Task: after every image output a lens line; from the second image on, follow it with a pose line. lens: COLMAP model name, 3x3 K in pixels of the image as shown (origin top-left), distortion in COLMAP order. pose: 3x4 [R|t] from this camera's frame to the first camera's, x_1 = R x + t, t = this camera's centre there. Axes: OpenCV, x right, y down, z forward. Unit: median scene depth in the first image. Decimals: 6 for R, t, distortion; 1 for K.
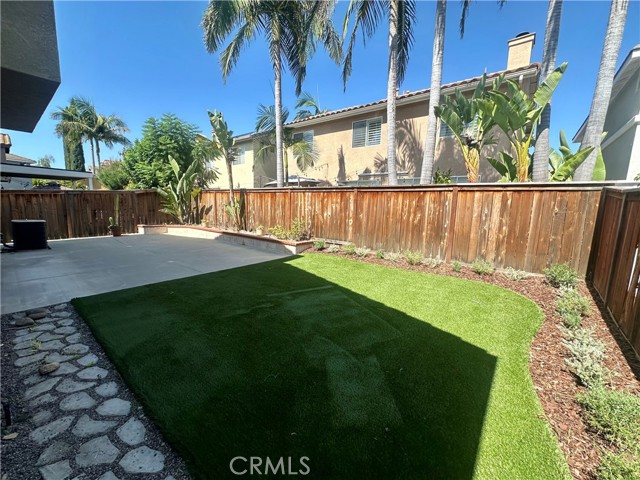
lens RADIAL K [[256.8, 0, 320.9], [0, 256.8, 240.6], [0, 0, 1]] dist [-0.001401, 0.000603]
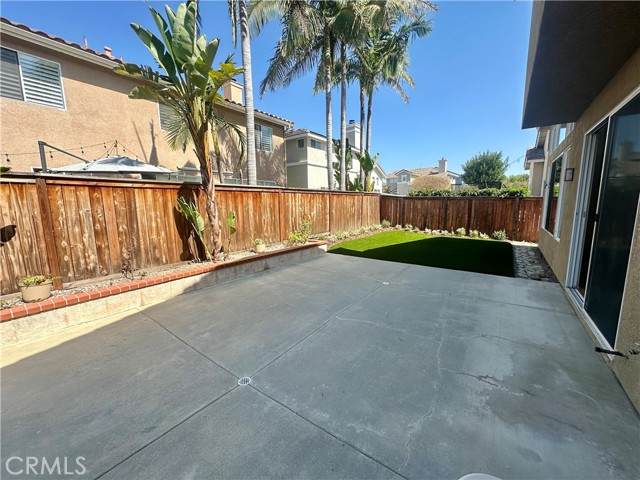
lens RADIAL K [[256.8, 0, 320.9], [0, 256.8, 240.0], [0, 0, 1]] dist [-0.001401, 0.000603]
pose [[-0.047396, -0.171651, 0.984017, -1.040087], [0.151429, 0.972503, 0.176937, -0.169924], [-0.987331, 0.157395, -0.020100, 0.935146]]
